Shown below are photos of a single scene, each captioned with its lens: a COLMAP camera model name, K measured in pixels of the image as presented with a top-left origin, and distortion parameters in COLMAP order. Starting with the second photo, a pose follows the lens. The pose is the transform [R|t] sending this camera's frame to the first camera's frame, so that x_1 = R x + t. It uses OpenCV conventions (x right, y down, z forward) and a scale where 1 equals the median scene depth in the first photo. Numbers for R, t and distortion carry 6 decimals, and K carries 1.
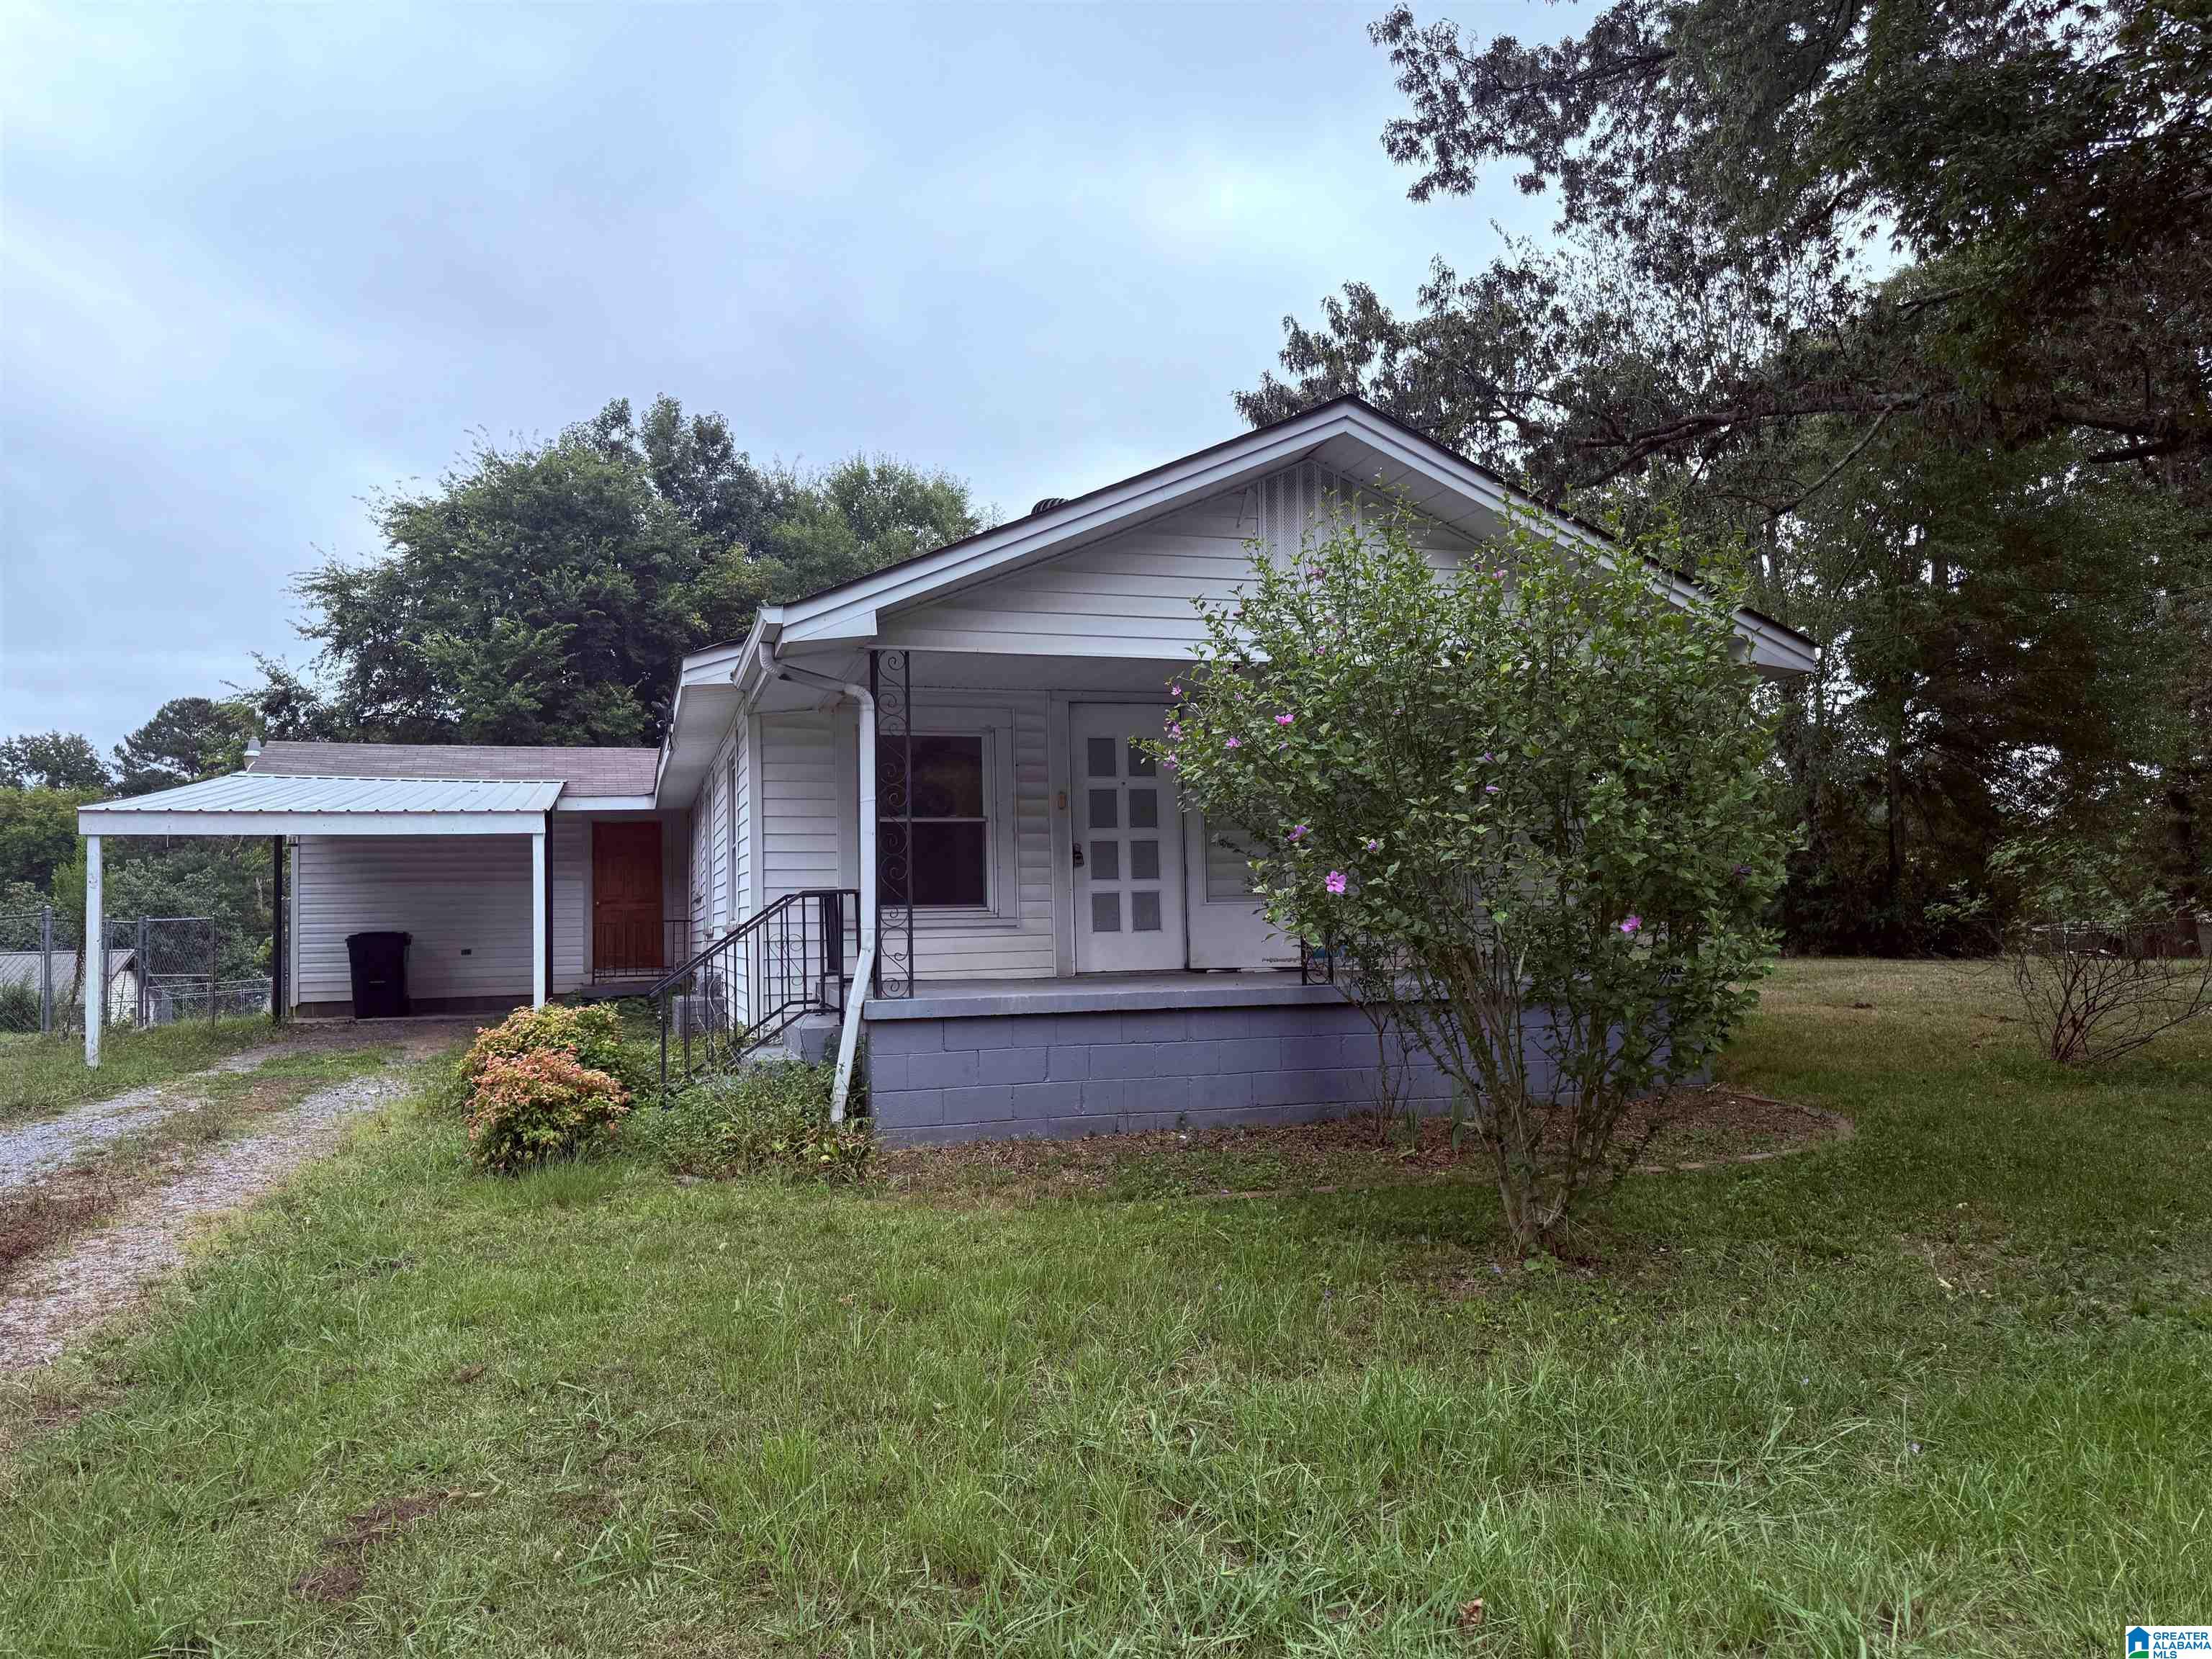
lens RADIAL K [[1583.1, 0, 1106.0], [0, 1583.1, 829.5], [0, 0, 1]] dist [0.036997, -0.000659]
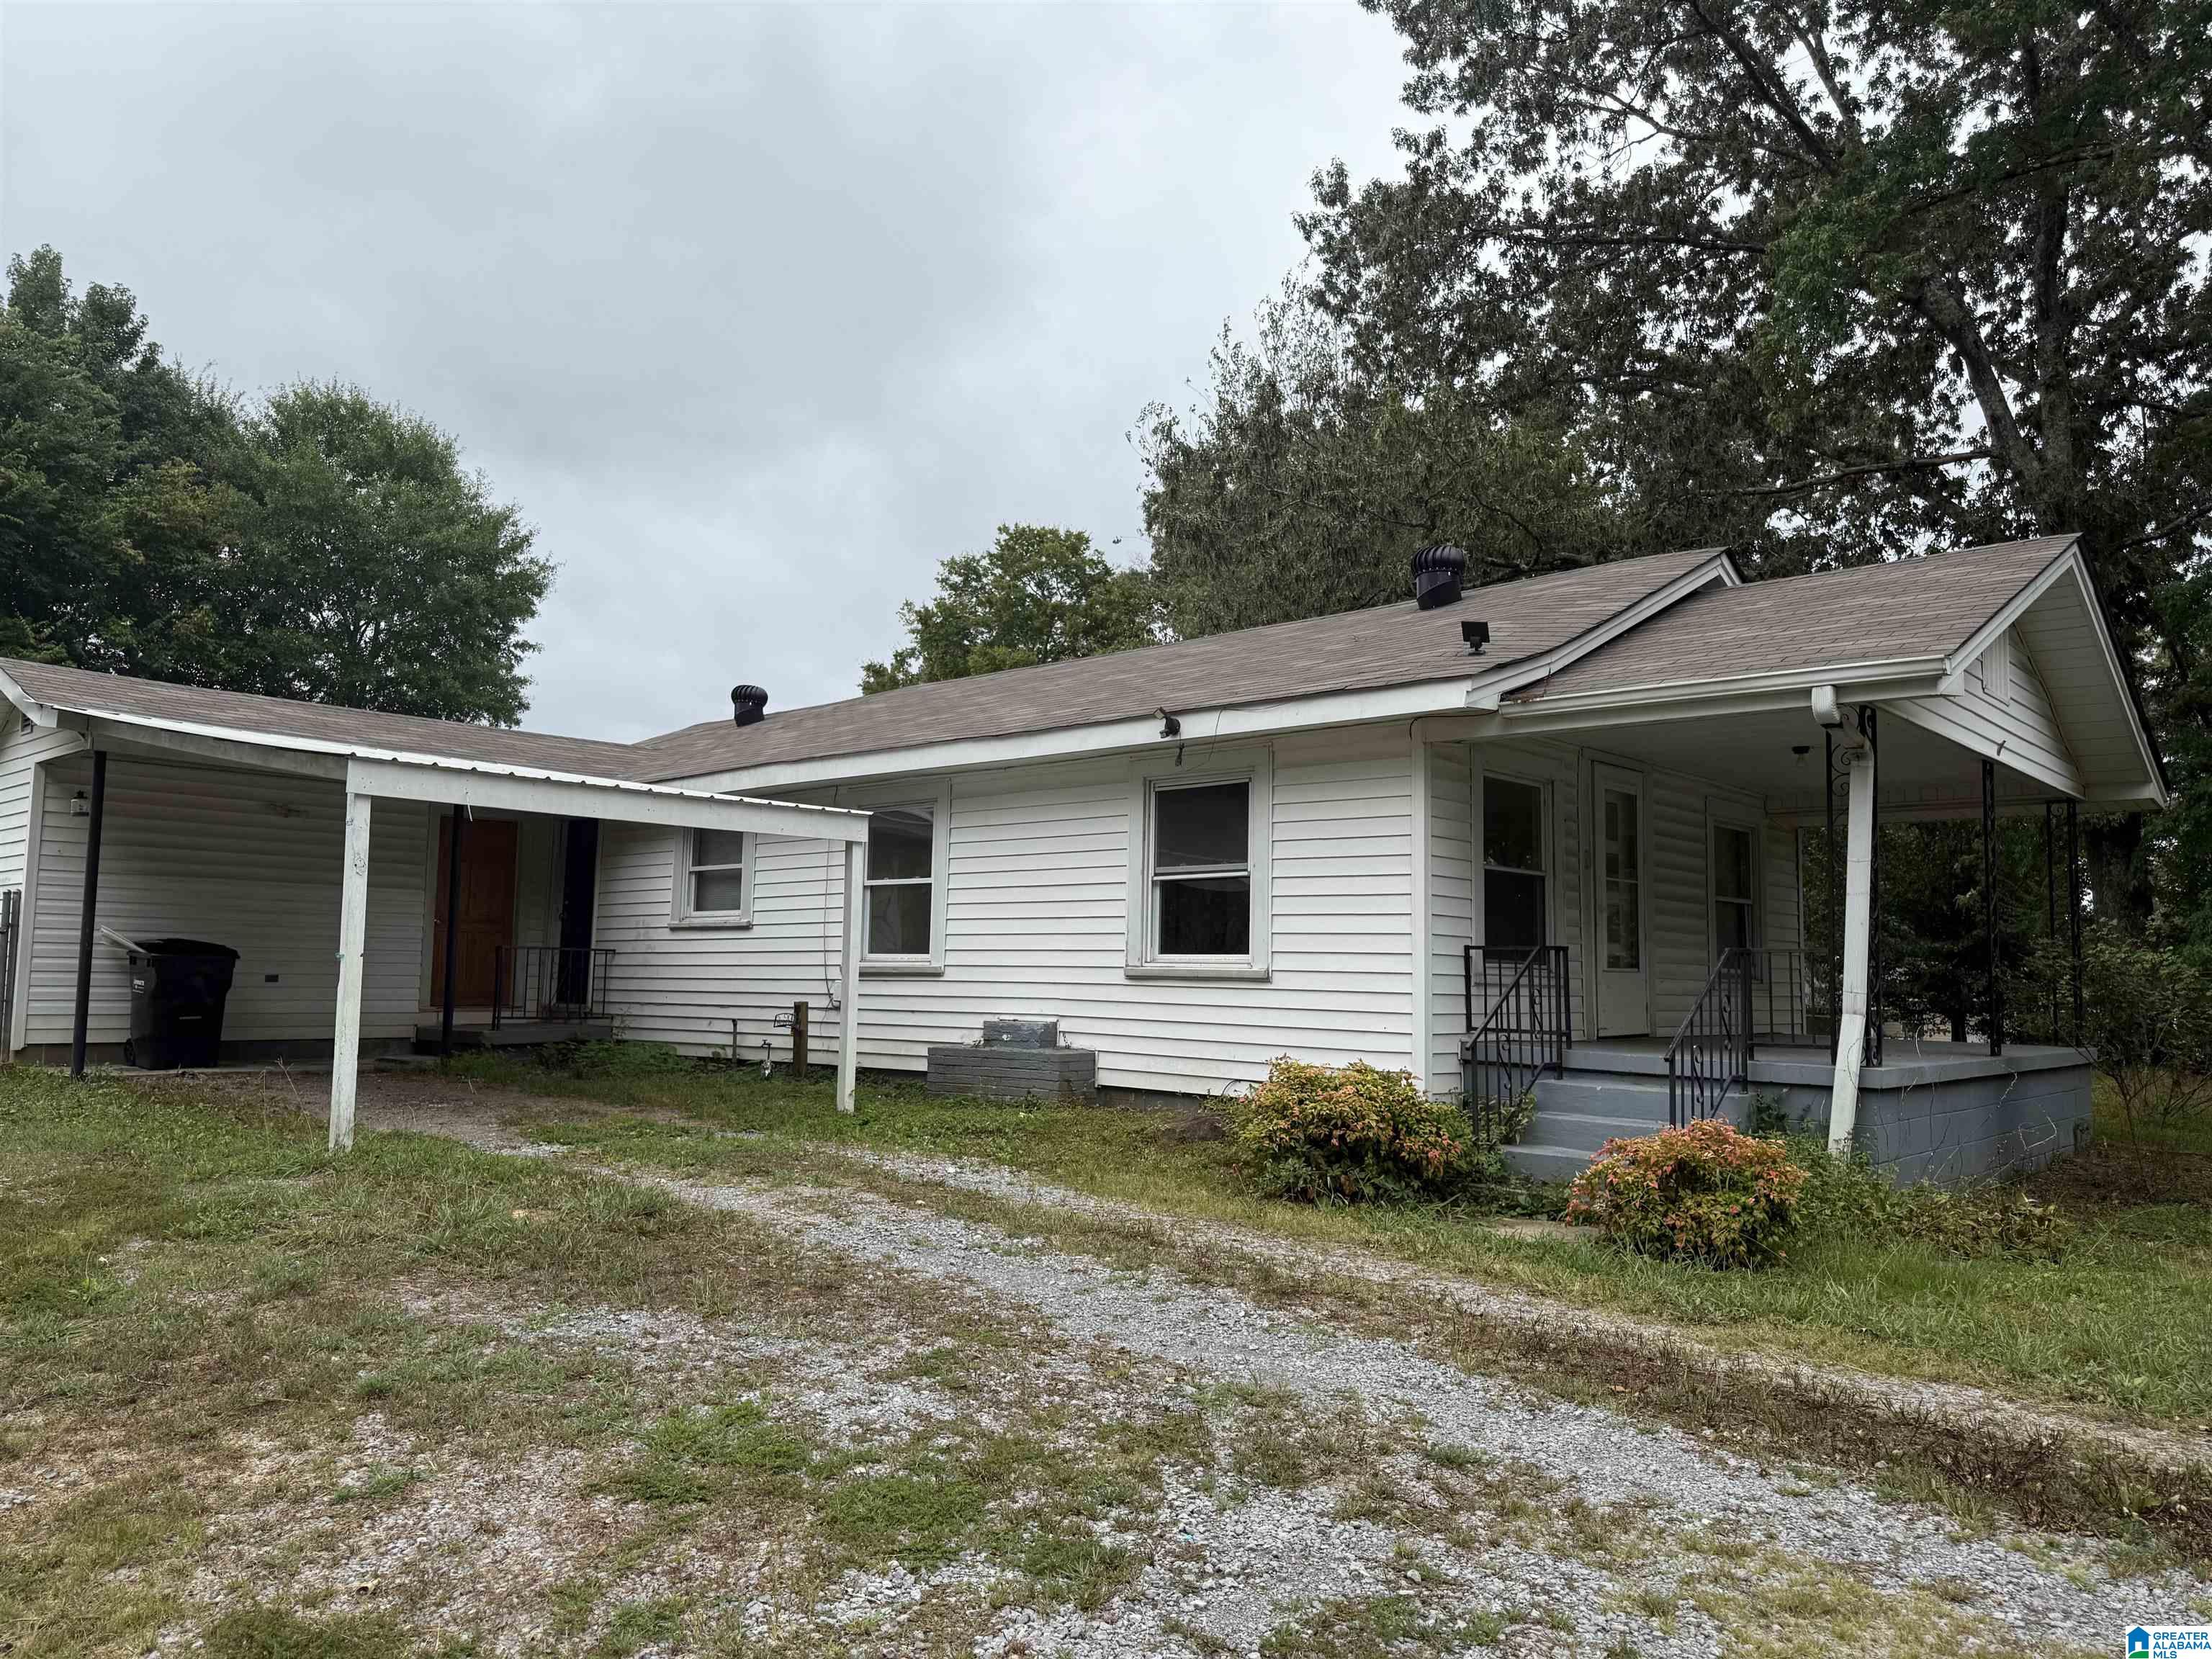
lens RADIAL K [[1583.1, 0, 1106.0], [0, 1583.1, 829.5], [0, 0, 1]] dist [0.036997, -0.000659]
pose [[0.841744, 0.088173, 0.532628, -0.472035], [-0.069645, 0.996064, -0.054828, 0.021733], [-0.535365, 0.009056, 0.844572, 0.165502]]
